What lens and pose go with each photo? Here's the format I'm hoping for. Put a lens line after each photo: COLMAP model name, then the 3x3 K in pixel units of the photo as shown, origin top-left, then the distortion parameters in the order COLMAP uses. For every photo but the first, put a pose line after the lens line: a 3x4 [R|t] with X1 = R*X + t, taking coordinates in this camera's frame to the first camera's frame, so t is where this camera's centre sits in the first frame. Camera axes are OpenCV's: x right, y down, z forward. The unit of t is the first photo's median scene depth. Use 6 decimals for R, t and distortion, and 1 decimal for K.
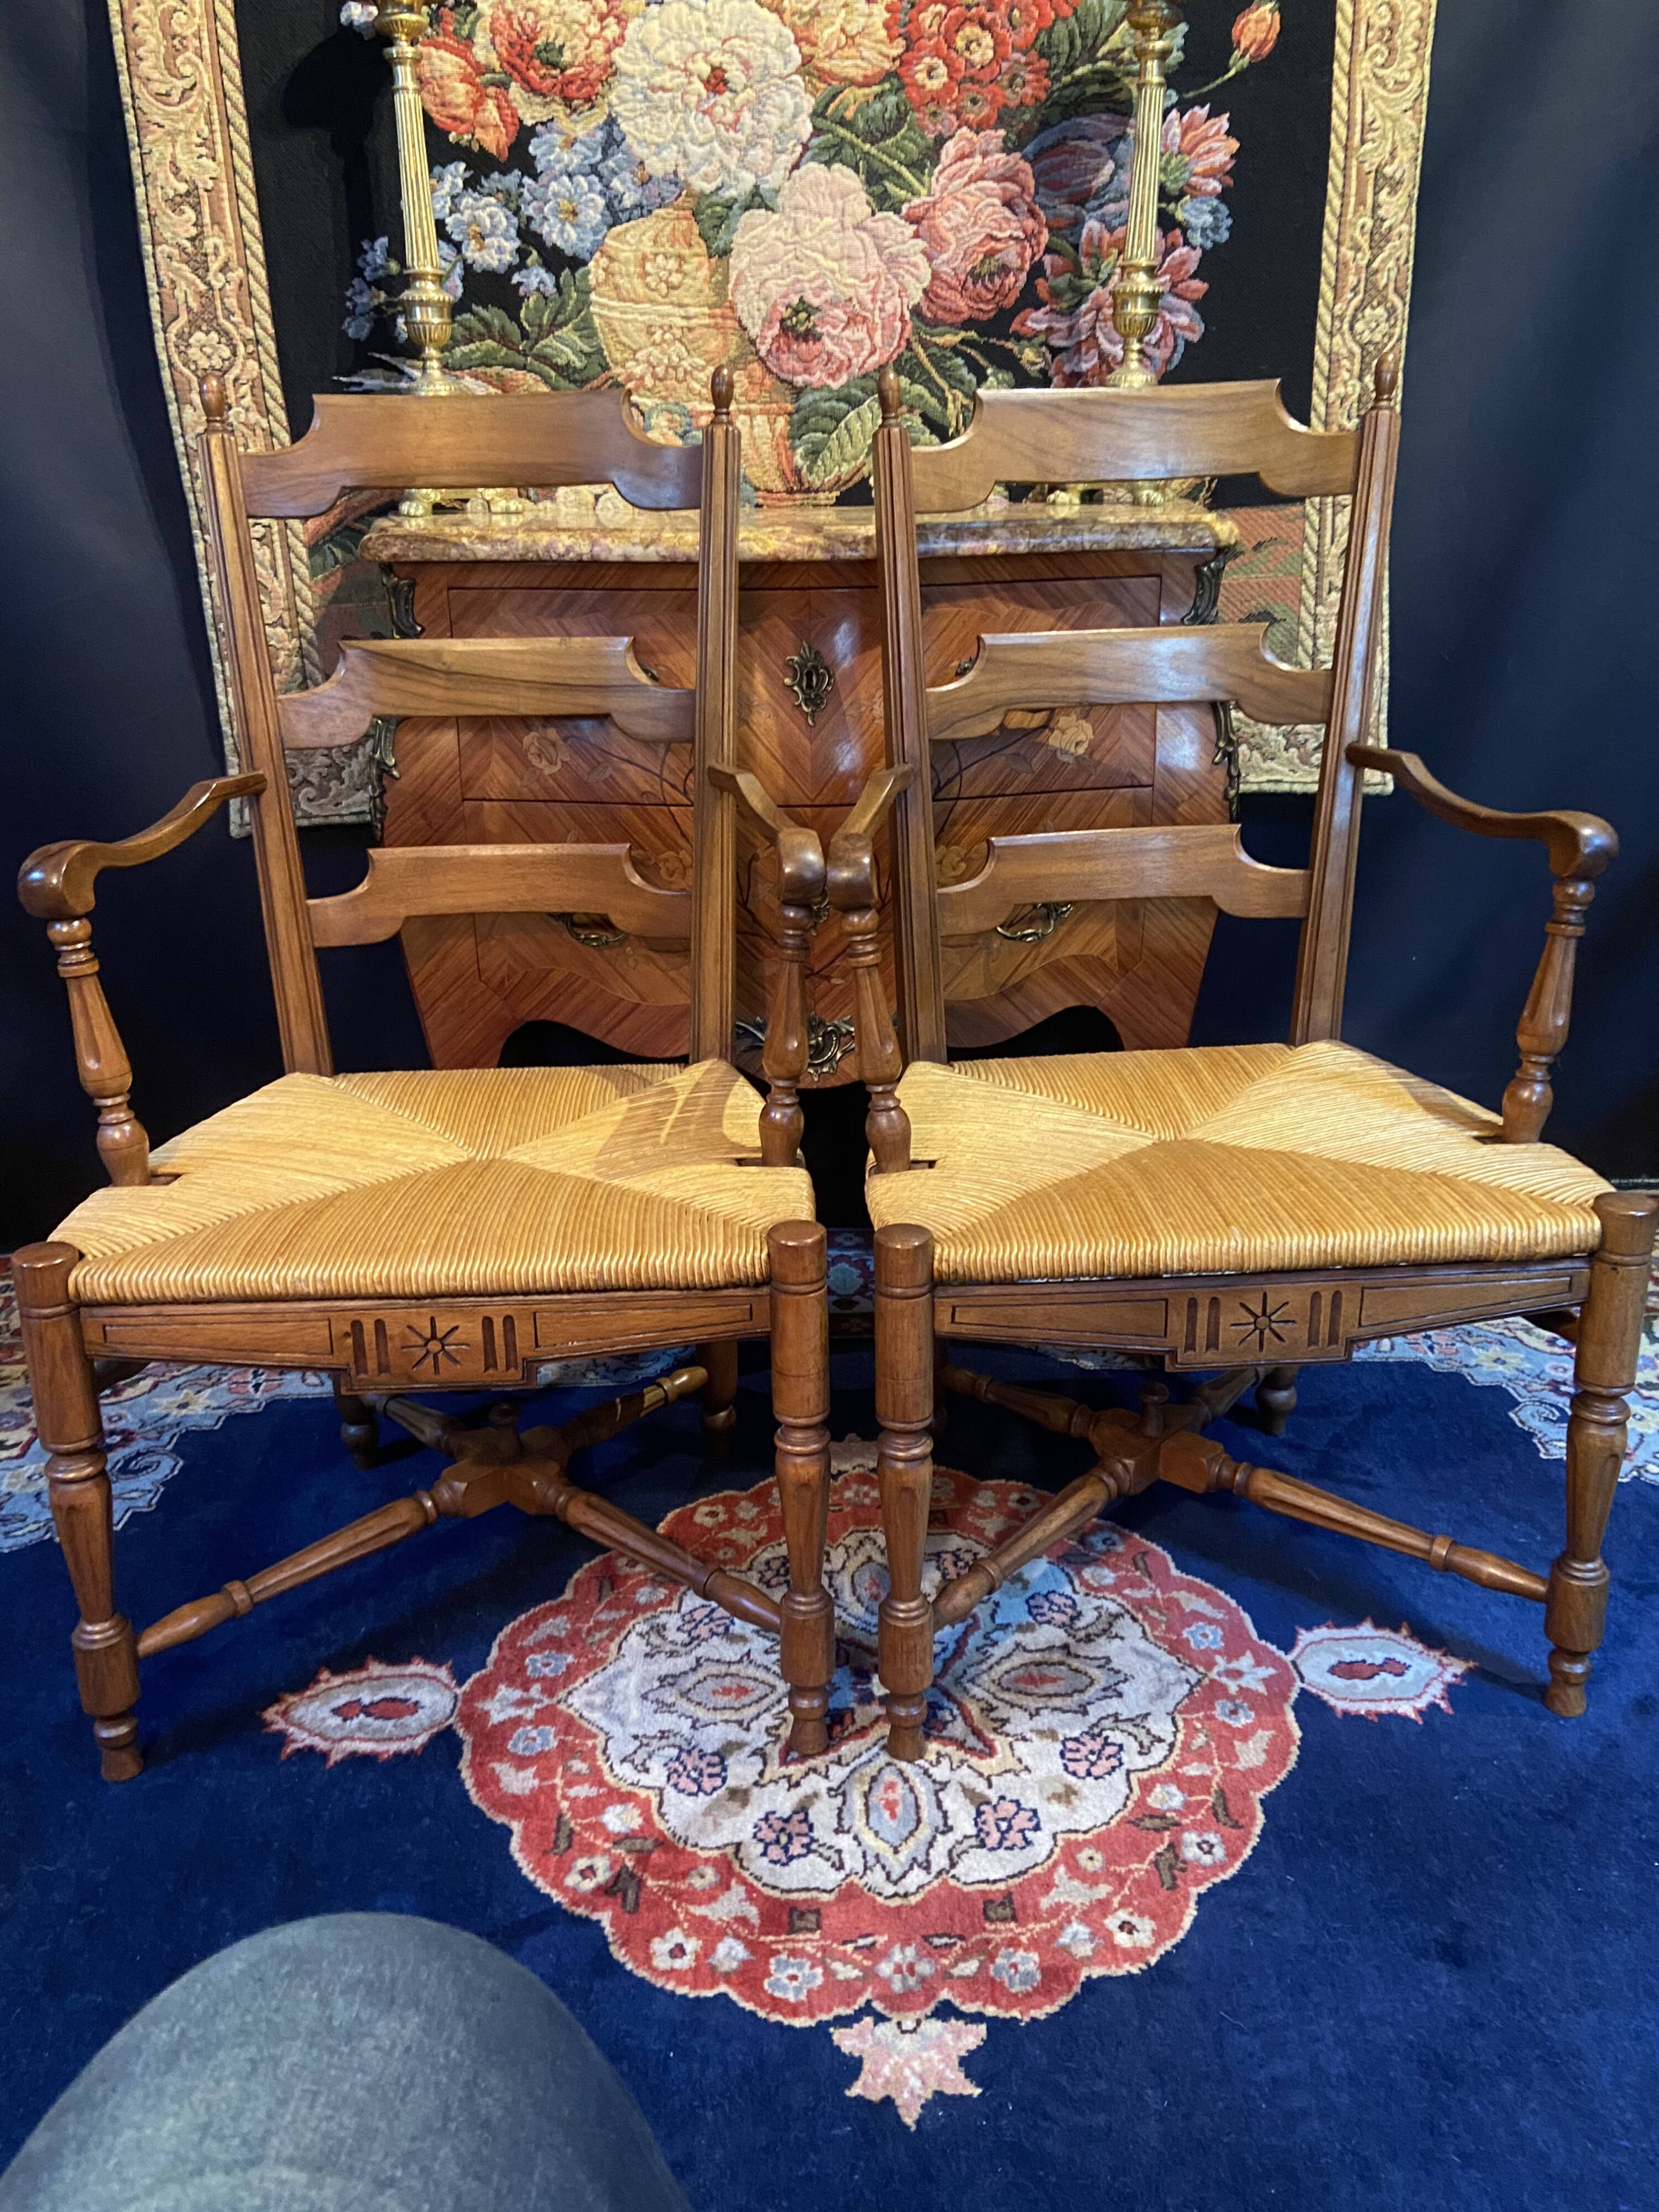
lens RADIAL K [[1755.3, 0, 820.8], [0, 1755.3, 1117.6], [0, 0, 1]] dist [0.125106, -0.164692]
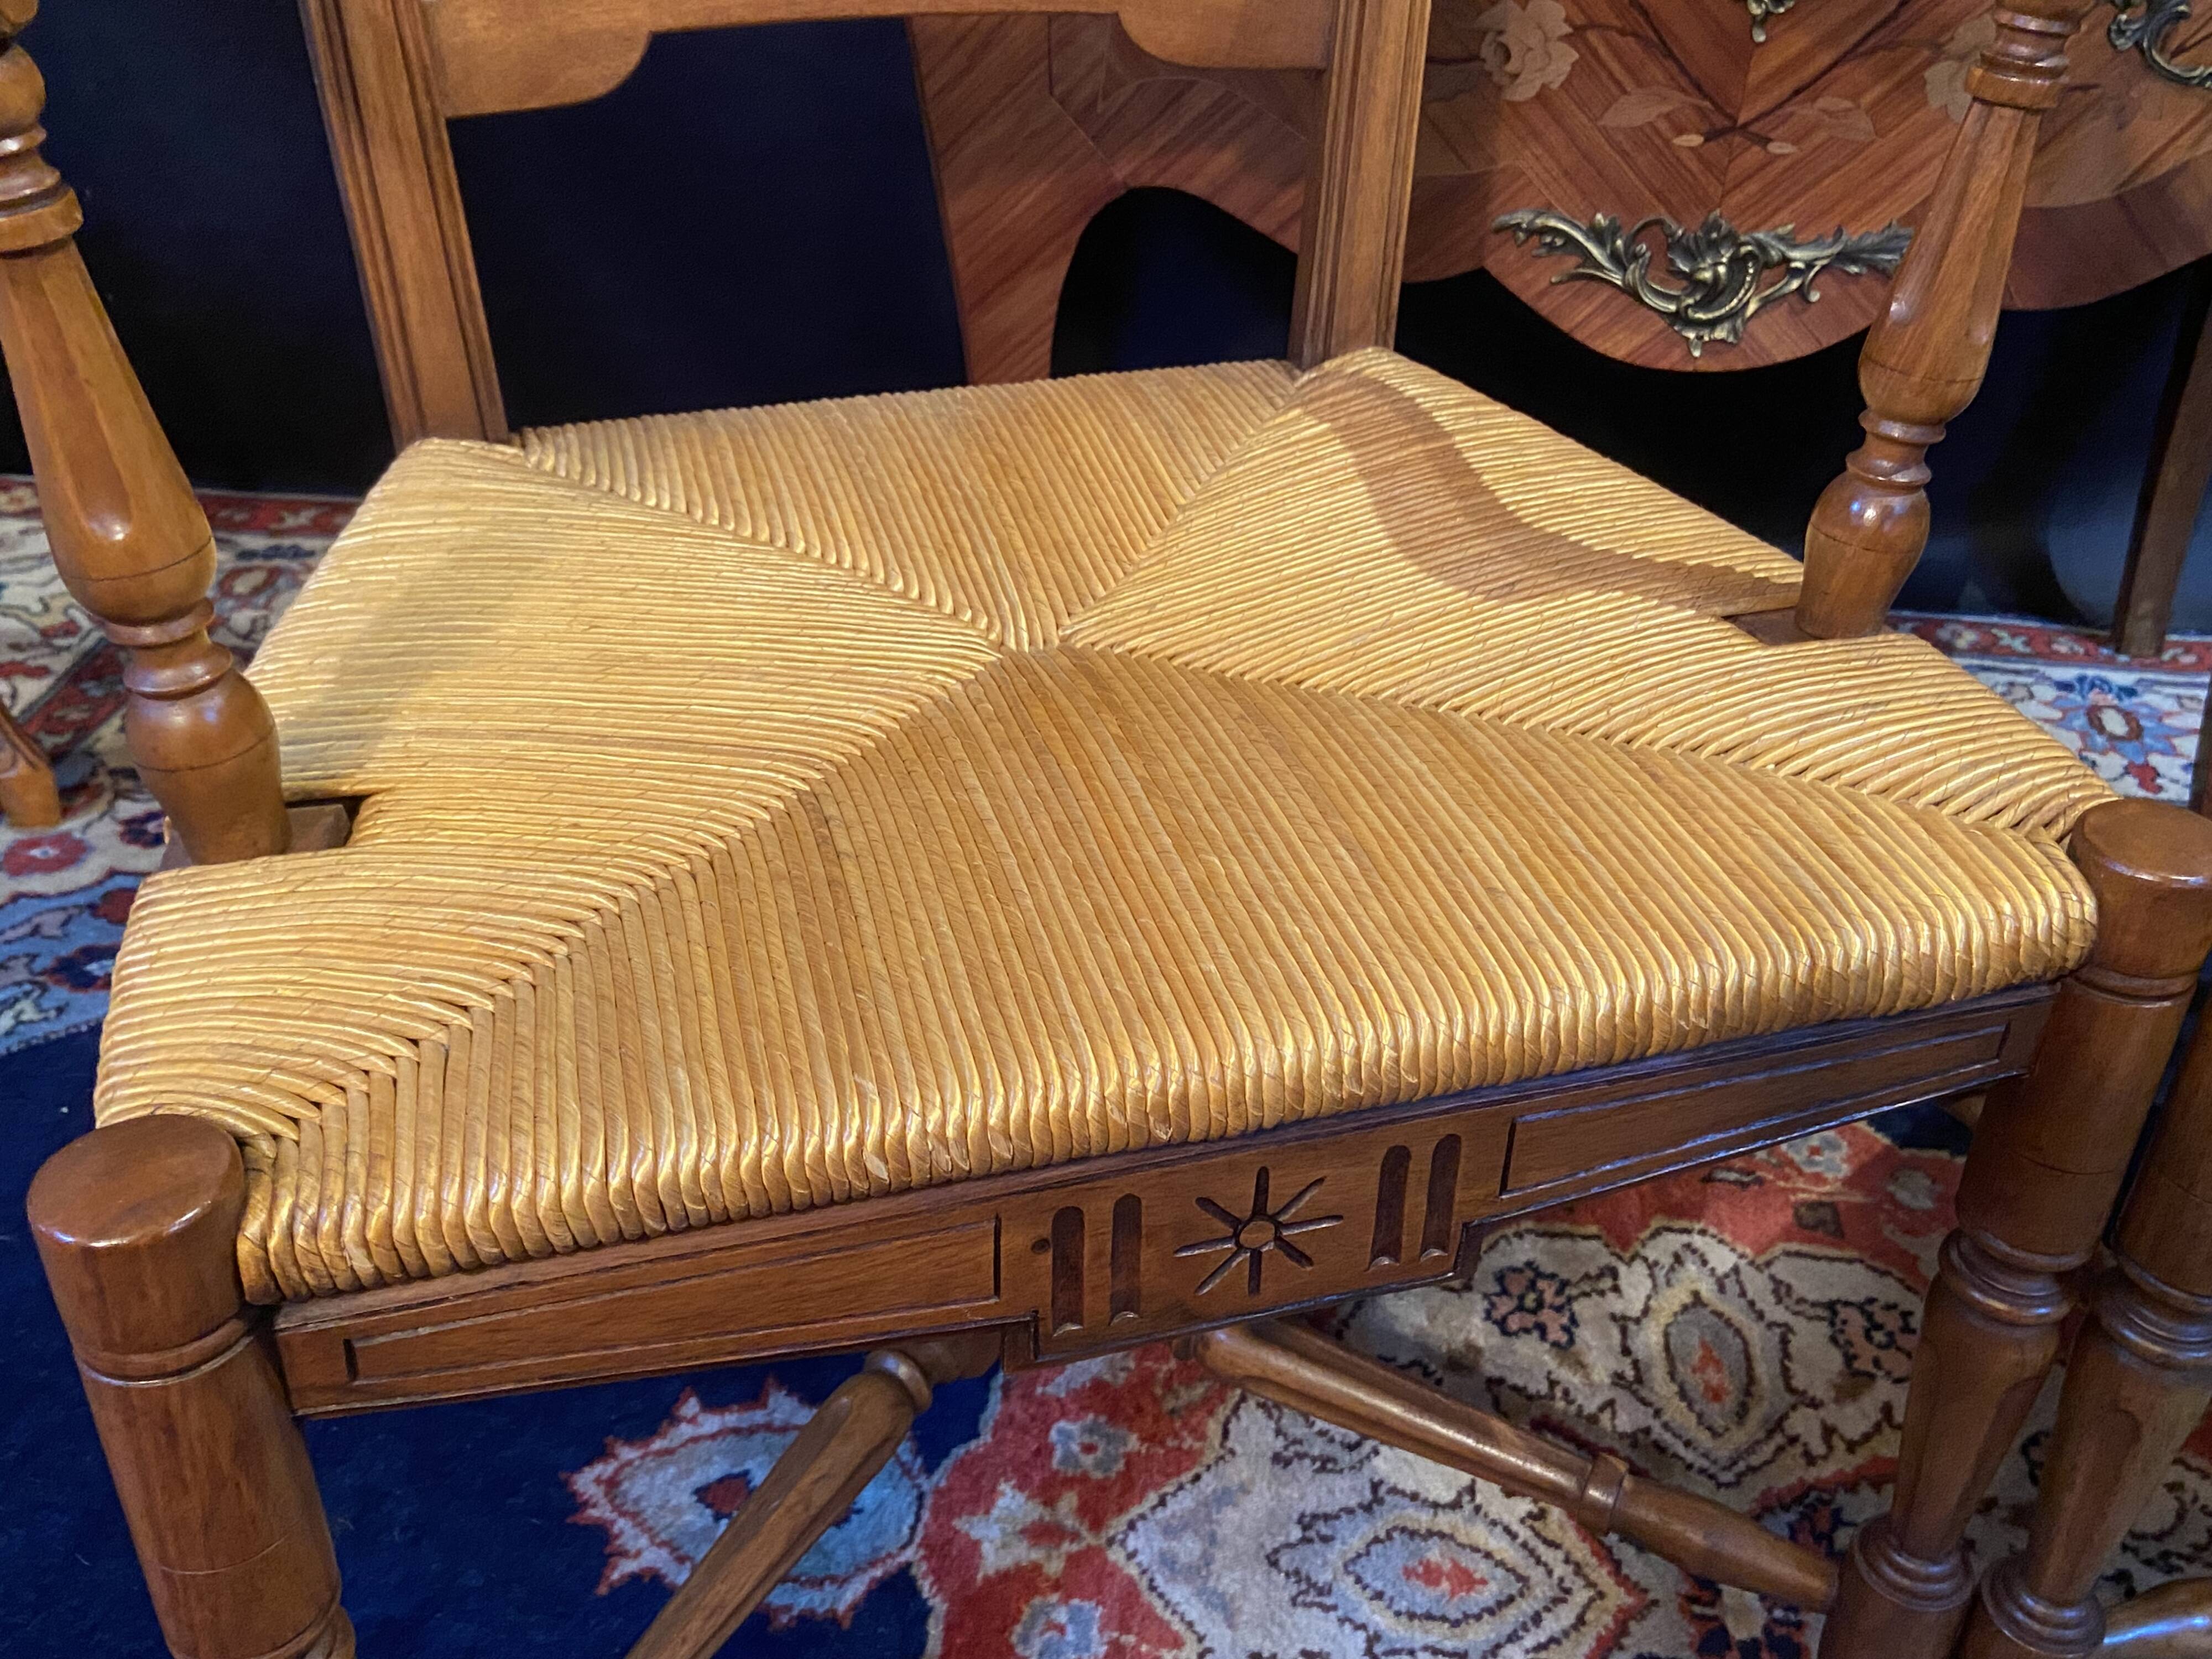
lens RADIAL K [[2086.8, 0, 1097.5], [0, 2086.8, 813.2], [0, 0, 1]] dist [0.065759, 0.000000]
pose [[0.986436, 0.116111, -0.116023, -0.101155], [-0.085942, 0.967553, 0.237603, -0.026831], [0.139846, -0.224409, 0.964408, 0.436526]]
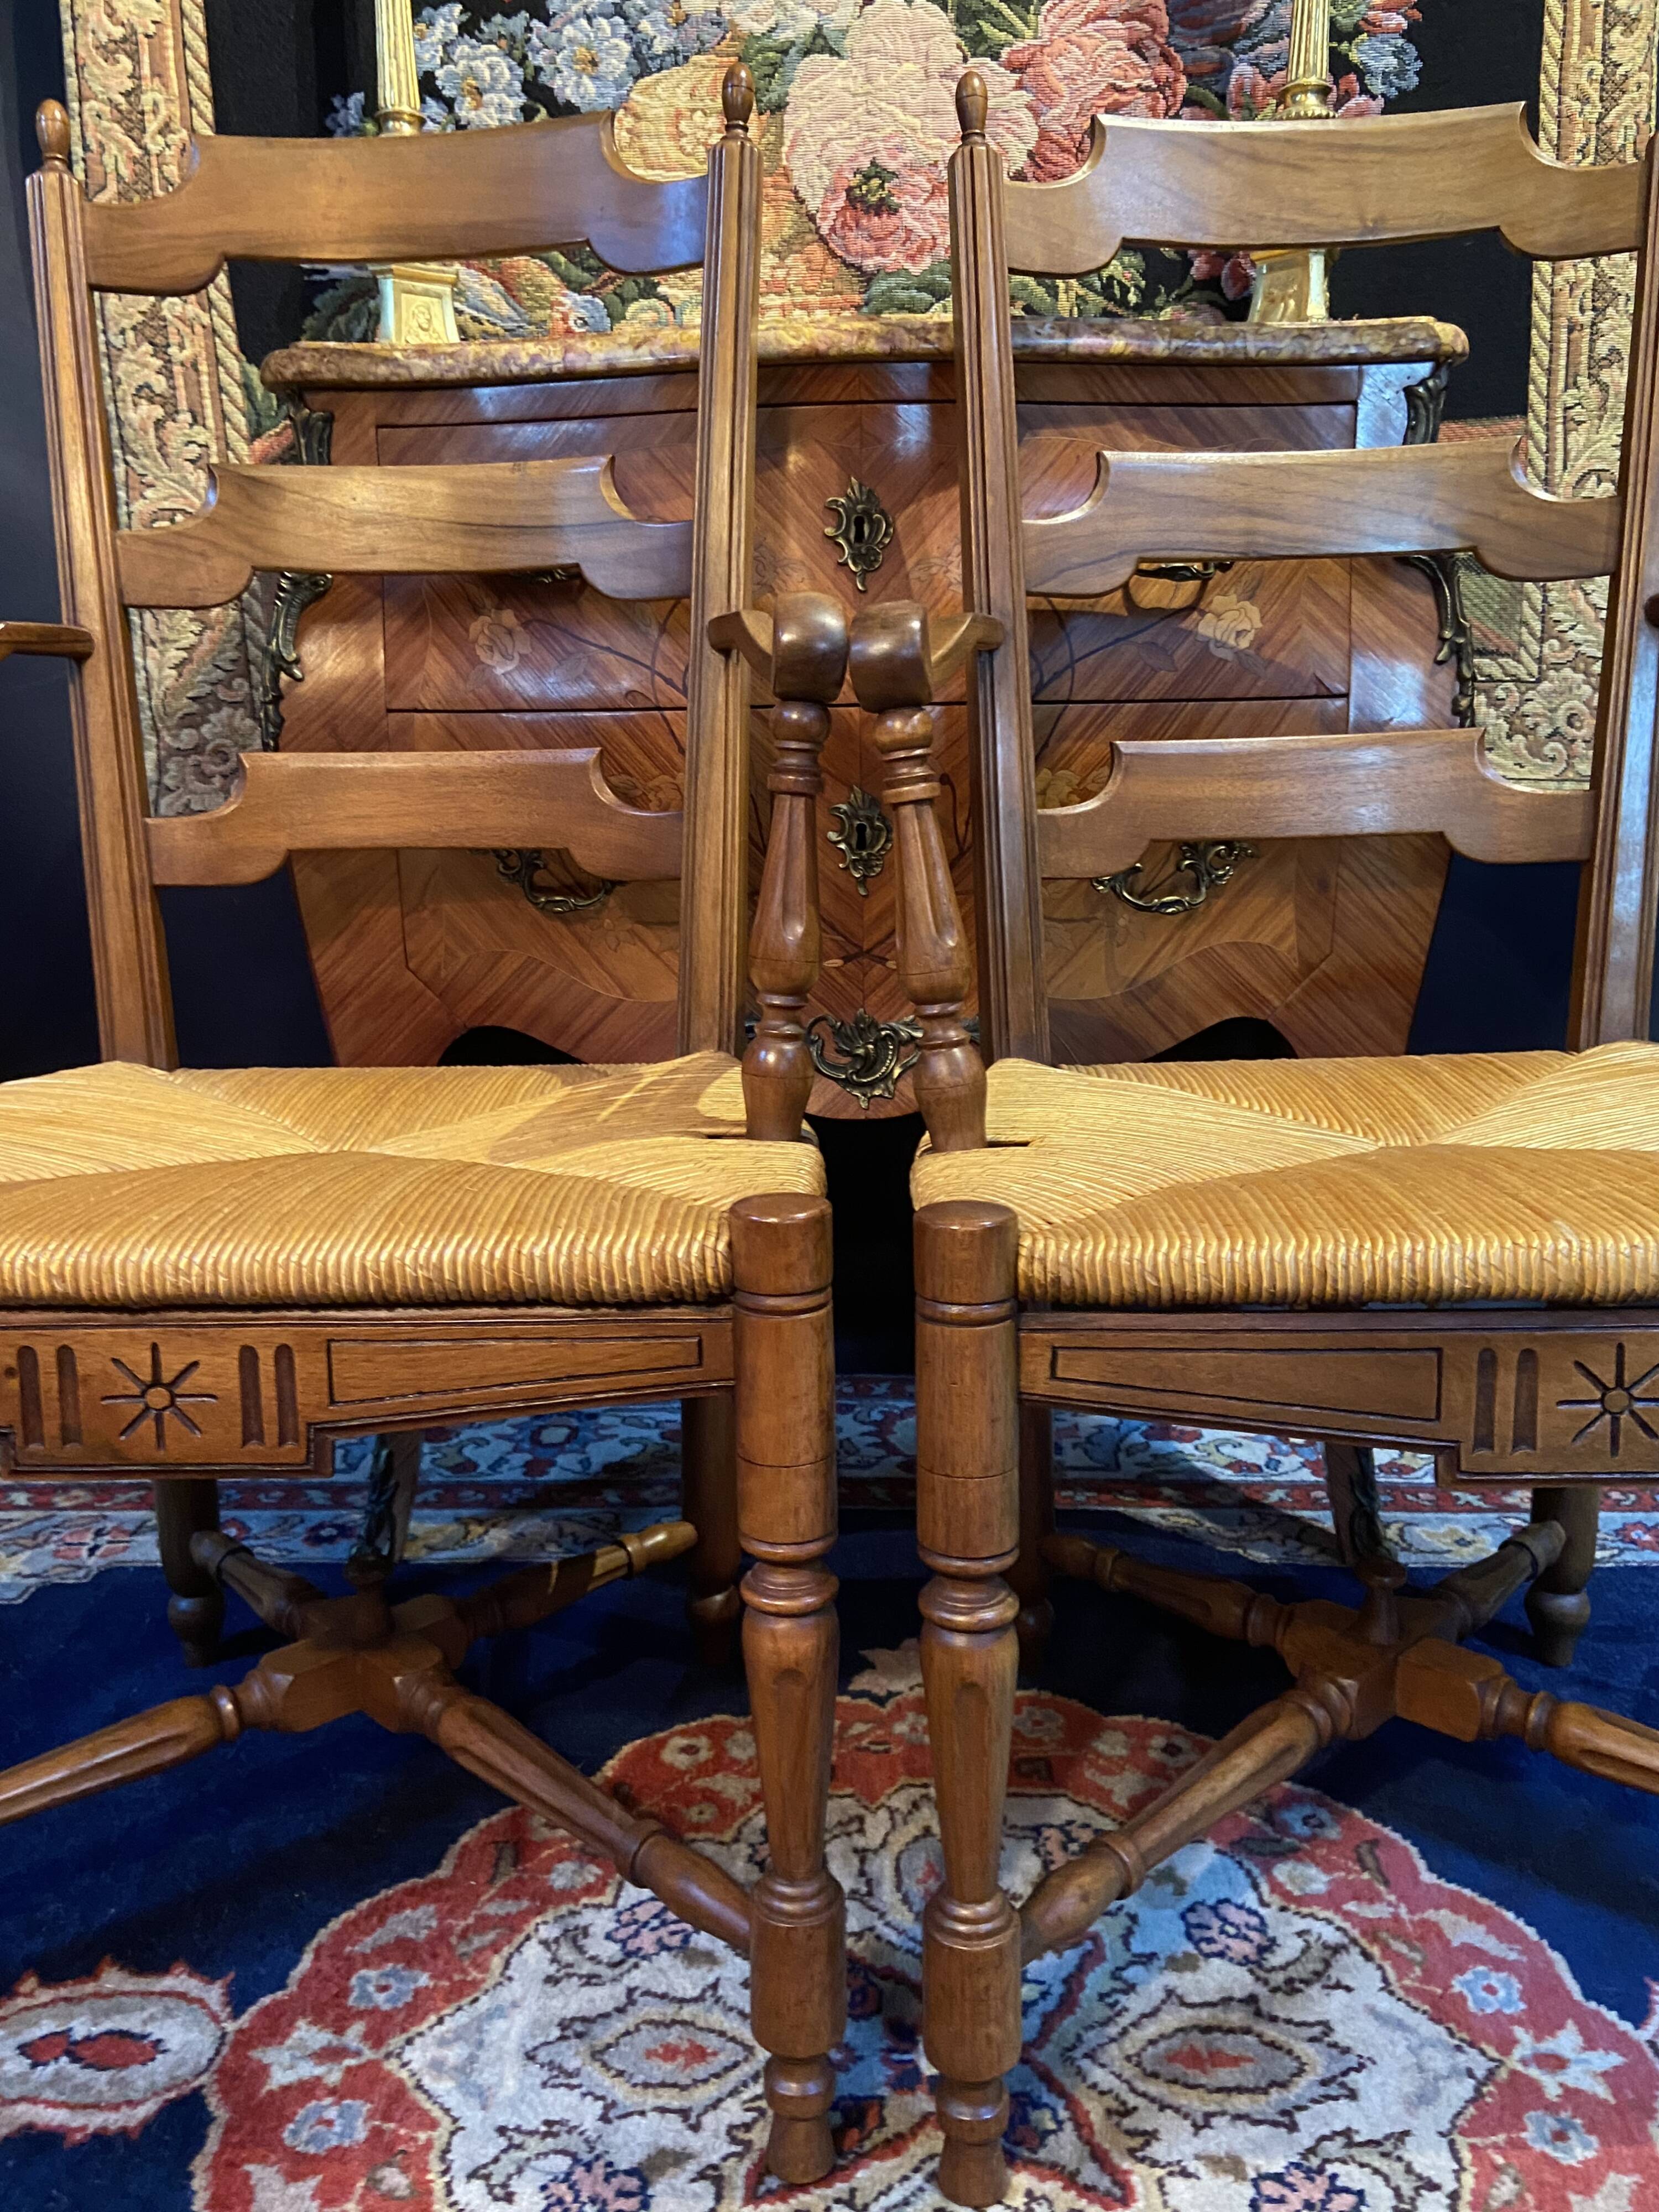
lens RADIAL K [[1755.3, 0, 810.8], [0, 1755.3, 1089.8], [0, 0, 1]] dist [0.125106, -0.164692]
pose [[0.997235, 0.013052, -0.073151, 0.031998], [-0.024802, 0.986461, -0.162108, 0.101553], [0.070045, 0.163474, 0.984058, 0.358302]]
